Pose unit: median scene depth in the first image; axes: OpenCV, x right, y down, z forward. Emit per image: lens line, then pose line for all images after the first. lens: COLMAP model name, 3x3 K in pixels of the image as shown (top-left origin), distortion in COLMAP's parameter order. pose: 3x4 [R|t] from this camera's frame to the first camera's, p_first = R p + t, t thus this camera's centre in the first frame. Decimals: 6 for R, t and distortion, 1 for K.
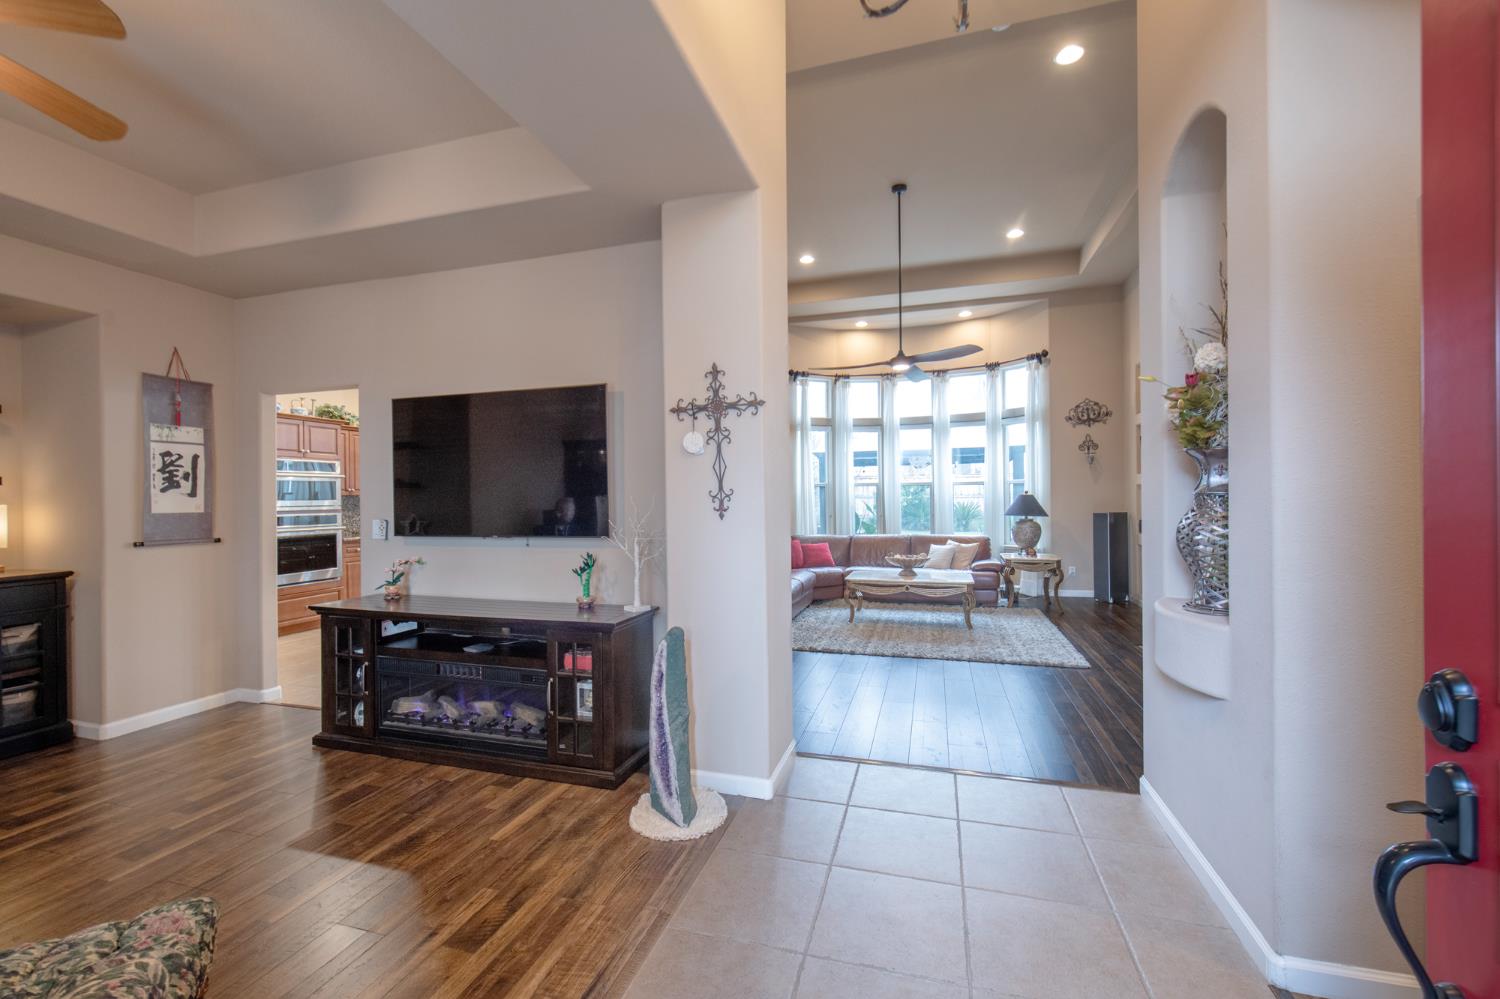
lens RADIAL K [[613.9, 0, 755.9], [0, 613.9, 499.0], [0, 0, 1]] dist [0.001108, -0.000064]
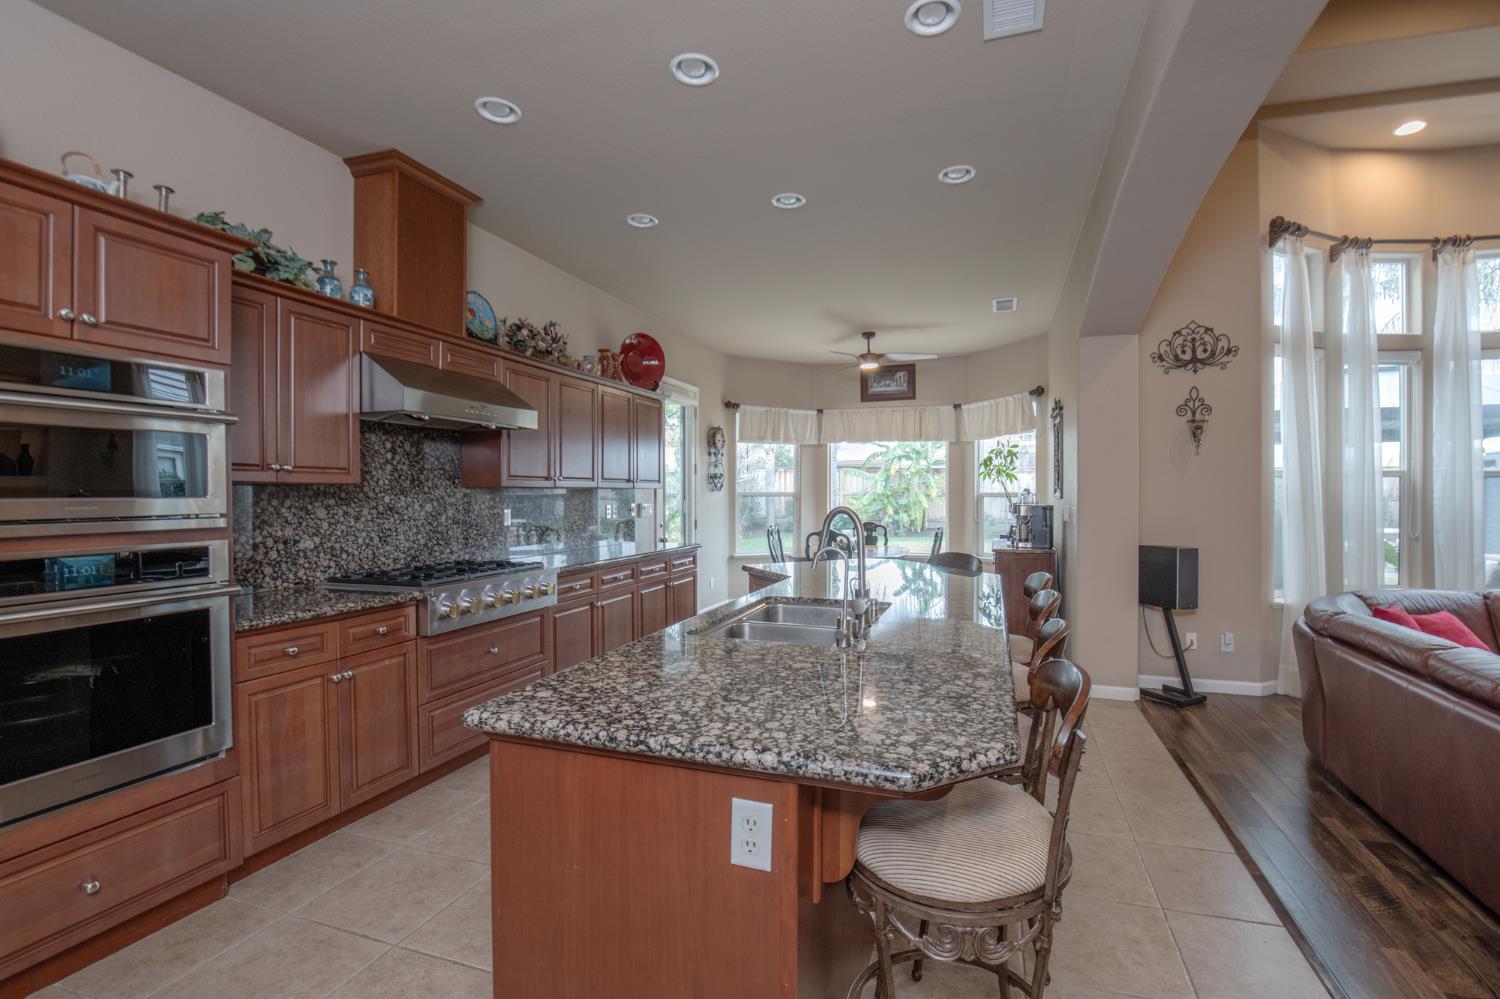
lens RADIAL K [[664.6, 0, 783.9], [0, 664.6, 501.0], [0, 0, 1]] dist [-0.027253, 0.000090]
pose [[0.999782, 0.010315, -0.018162, -0.671145], [-0.010187, 0.999923, 0.007088, -0.002012], [0.018234, -0.006902, 0.999810, 1.158689]]
